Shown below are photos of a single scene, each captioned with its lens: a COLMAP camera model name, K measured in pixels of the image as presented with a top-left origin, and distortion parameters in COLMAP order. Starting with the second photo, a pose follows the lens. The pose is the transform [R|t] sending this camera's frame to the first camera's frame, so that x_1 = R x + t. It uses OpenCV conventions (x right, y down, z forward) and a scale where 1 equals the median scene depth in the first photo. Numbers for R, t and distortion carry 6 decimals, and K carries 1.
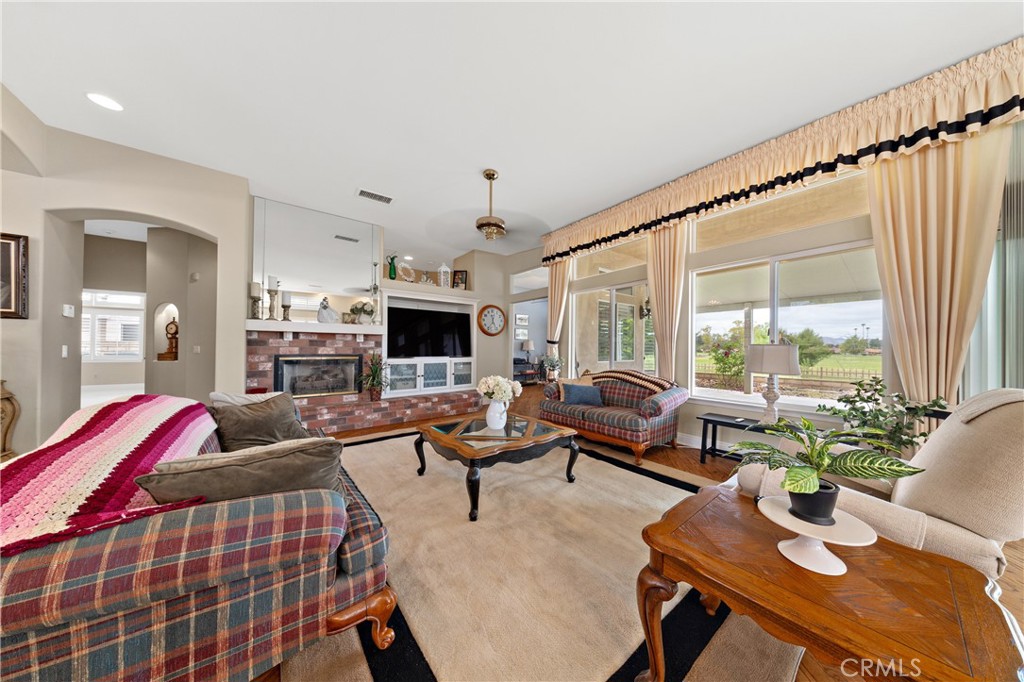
lens RADIAL K [[308.0, 0, 513.3], [0, 308.0, 341.0], [0, 0, 1]] dist [-0.002393, -0.000122]
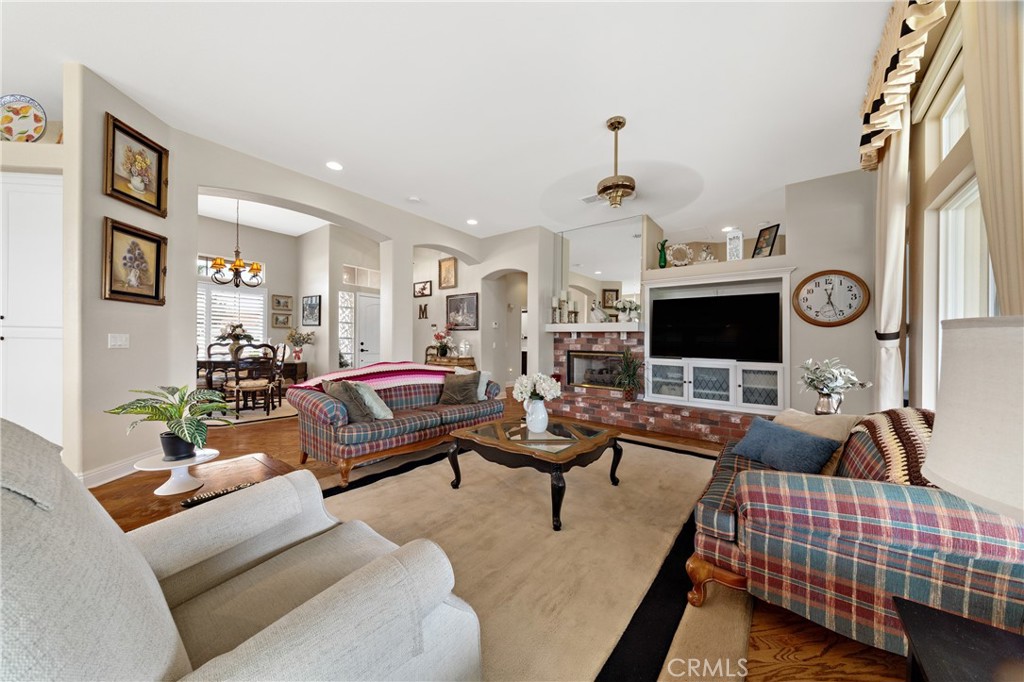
lens RADIAL K [[353.3, 0, 514.4], [0, 353.3, 343.4], [0, 0, 1]] dist [0.001504, 0.000031]
pose [[0.216150, -0.001243, -0.976359, 0.515415], [0.001670, 0.999998, -0.000903, 0.014848], [0.976359, -0.001436, 0.216151, 0.388561]]
